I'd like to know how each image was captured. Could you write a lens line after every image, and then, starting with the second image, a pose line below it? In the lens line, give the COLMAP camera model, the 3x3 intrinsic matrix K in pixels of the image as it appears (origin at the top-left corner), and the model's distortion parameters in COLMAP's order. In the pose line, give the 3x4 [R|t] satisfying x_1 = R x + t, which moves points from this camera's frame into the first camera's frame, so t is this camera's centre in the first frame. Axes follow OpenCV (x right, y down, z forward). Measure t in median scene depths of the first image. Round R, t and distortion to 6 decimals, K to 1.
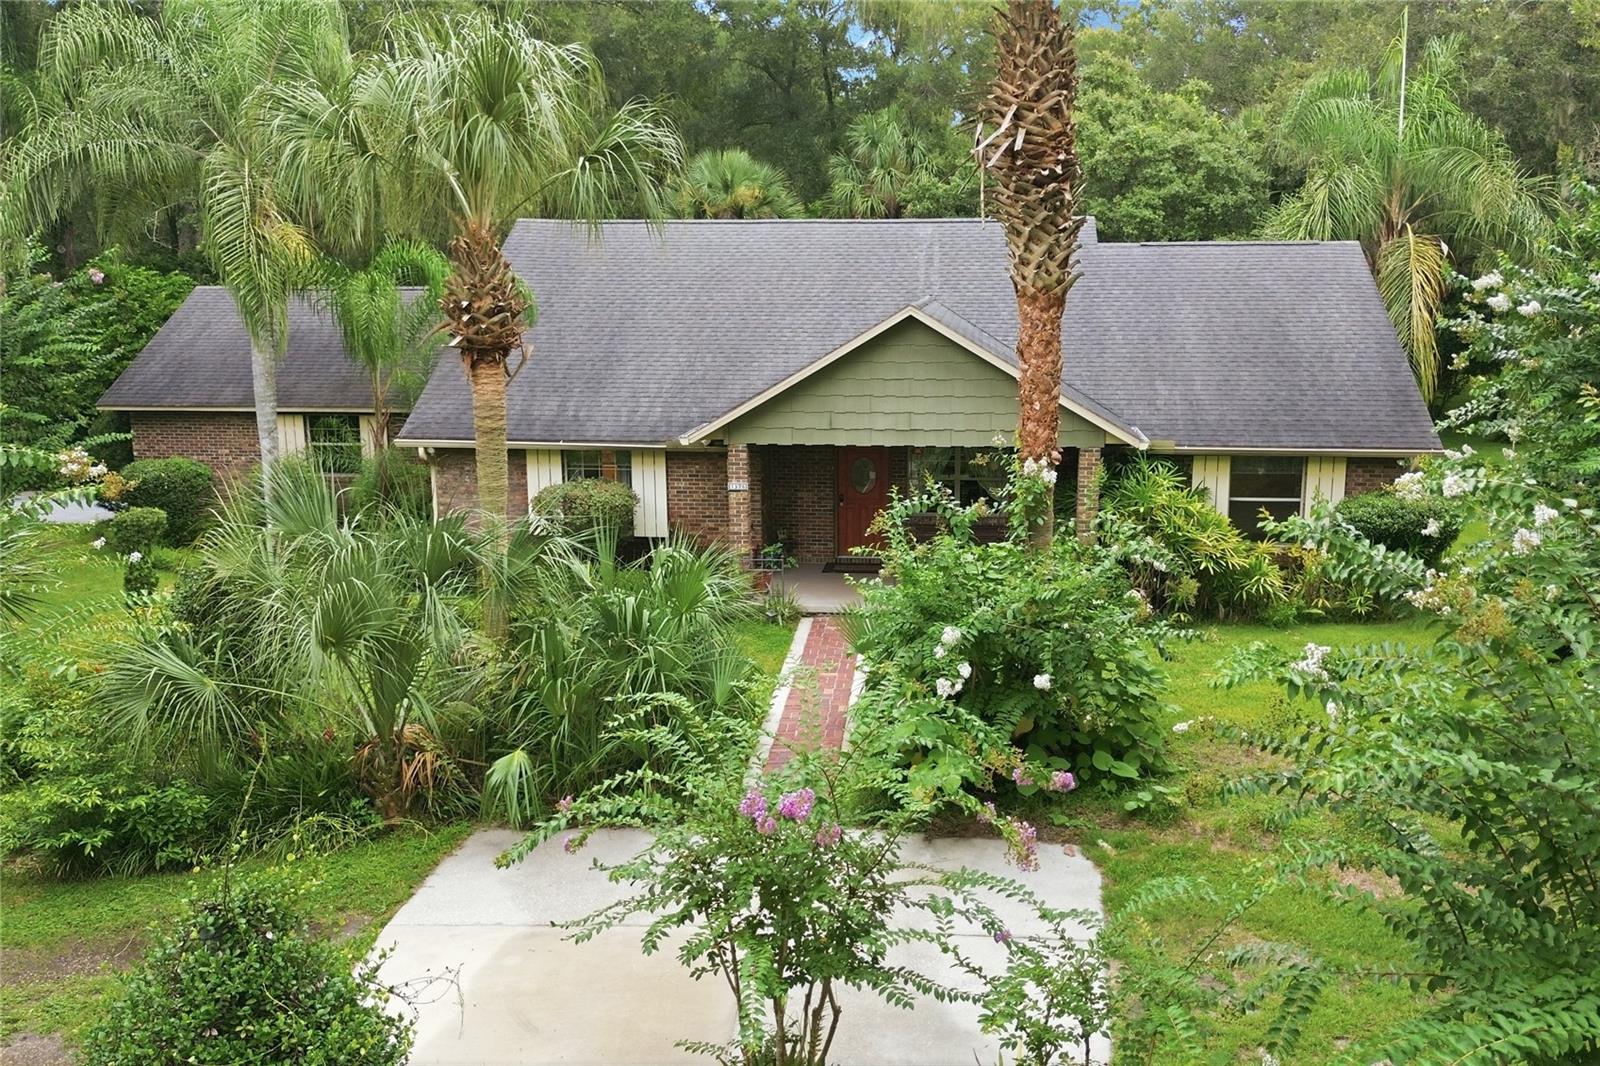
lens RADIAL K [[1171.2, 0, 840.2], [0, 1171.2, 531.2], [0, 0, 1]] dist [0.054600, -0.000741]
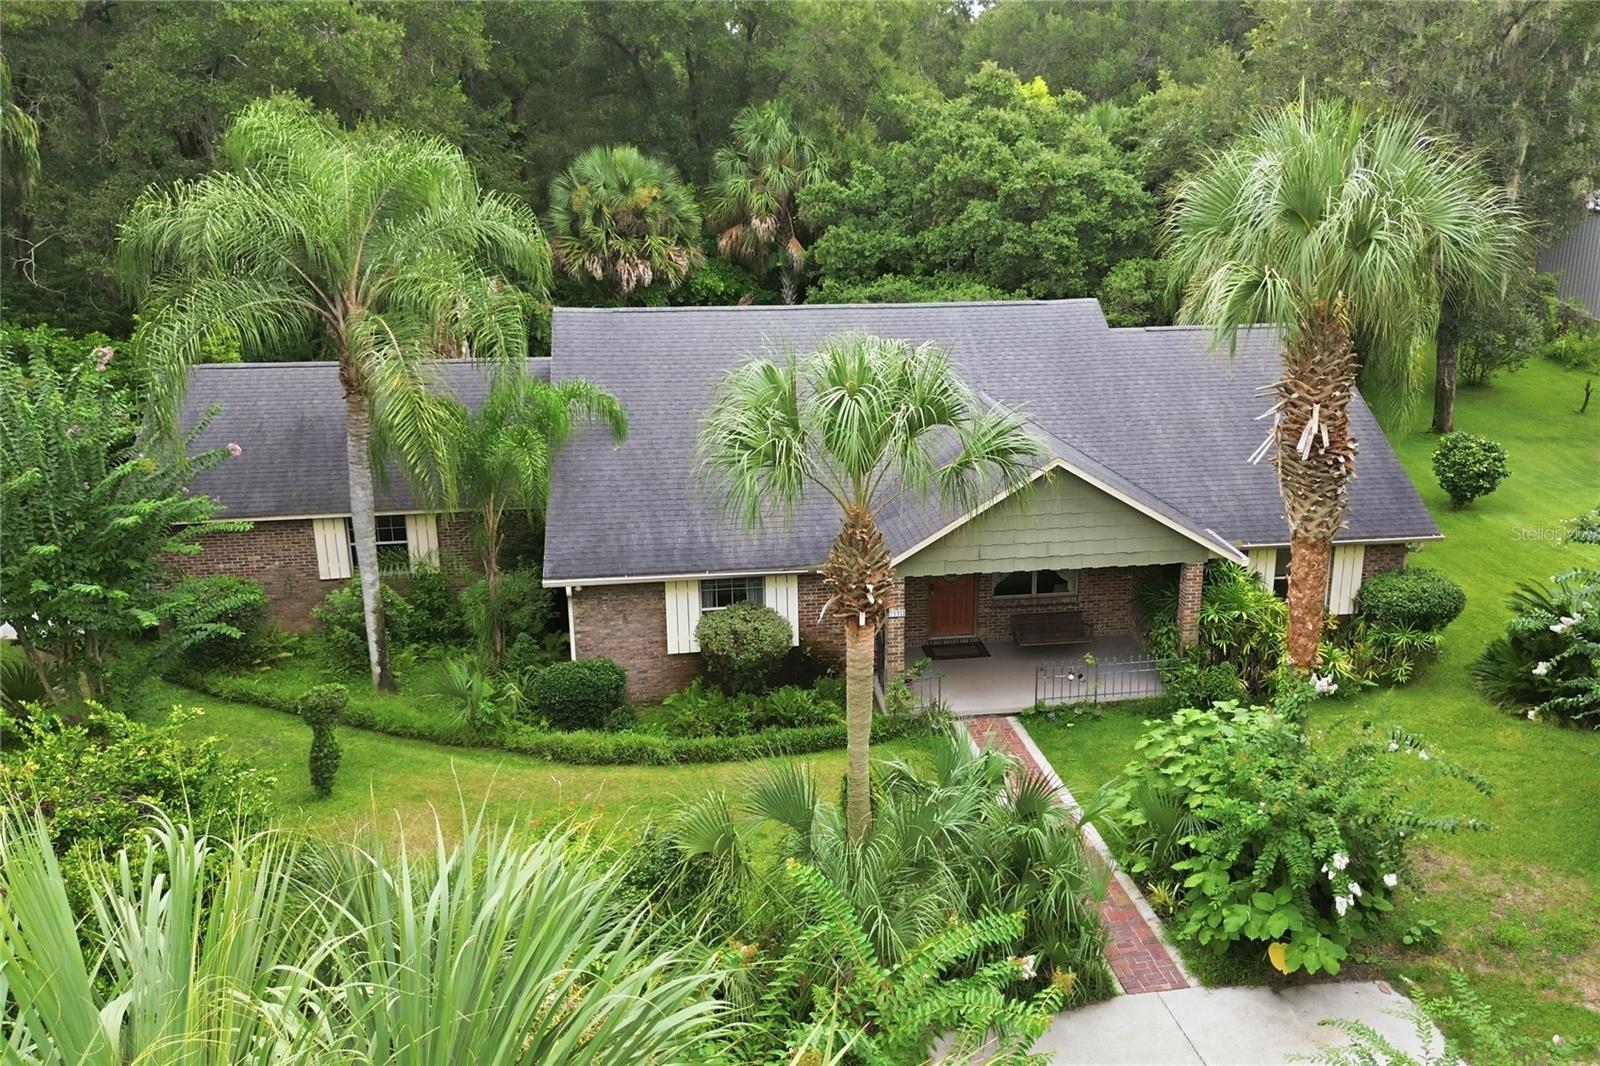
lens RADIAL K [[1171.2, 0, 840.2], [0, 1171.2, 531.2], [0, 0, 1]] dist [0.054600, -0.000741]
pose [[0.973139, -0.071791, 0.218740, -0.198409], [0.050763, 0.993663, 0.100289, -0.121651], [-0.224553, -0.086491, 0.970616, -0.032630]]
